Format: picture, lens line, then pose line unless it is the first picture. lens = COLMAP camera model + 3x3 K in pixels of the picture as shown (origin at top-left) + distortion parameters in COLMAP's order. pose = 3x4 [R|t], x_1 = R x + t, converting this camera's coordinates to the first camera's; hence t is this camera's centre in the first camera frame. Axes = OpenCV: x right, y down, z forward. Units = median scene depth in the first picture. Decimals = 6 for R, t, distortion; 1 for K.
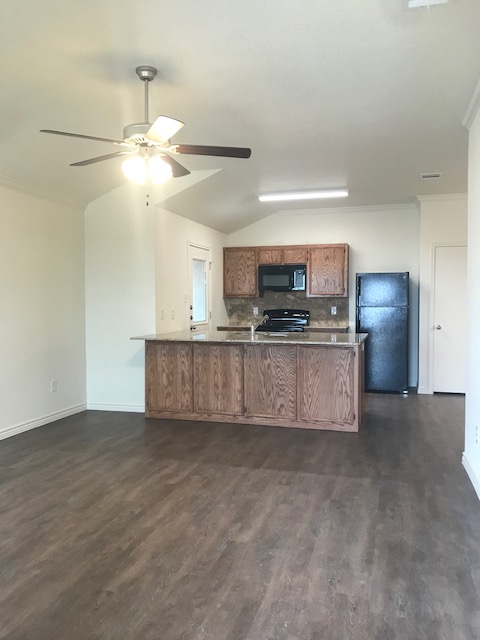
lens RADIAL K [[538.4, 0, 243.1], [0, 538.4, 320.2], [0, 0, 1]] dist [0.045490, -0.010841]
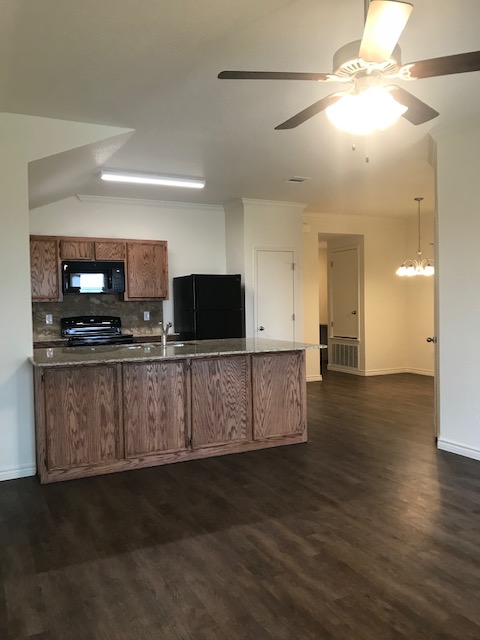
lens RADIAL K [[538.4, 0, 241.6], [0, 538.4, 320.1], [0, 0, 1]] dist [0.045490, -0.010841]
pose [[0.719173, -0.035226, 0.693937, -0.476873], [0.044088, 0.999015, 0.005022, -0.012145], [-0.693431, 0.026982, 0.720018, 0.371253]]
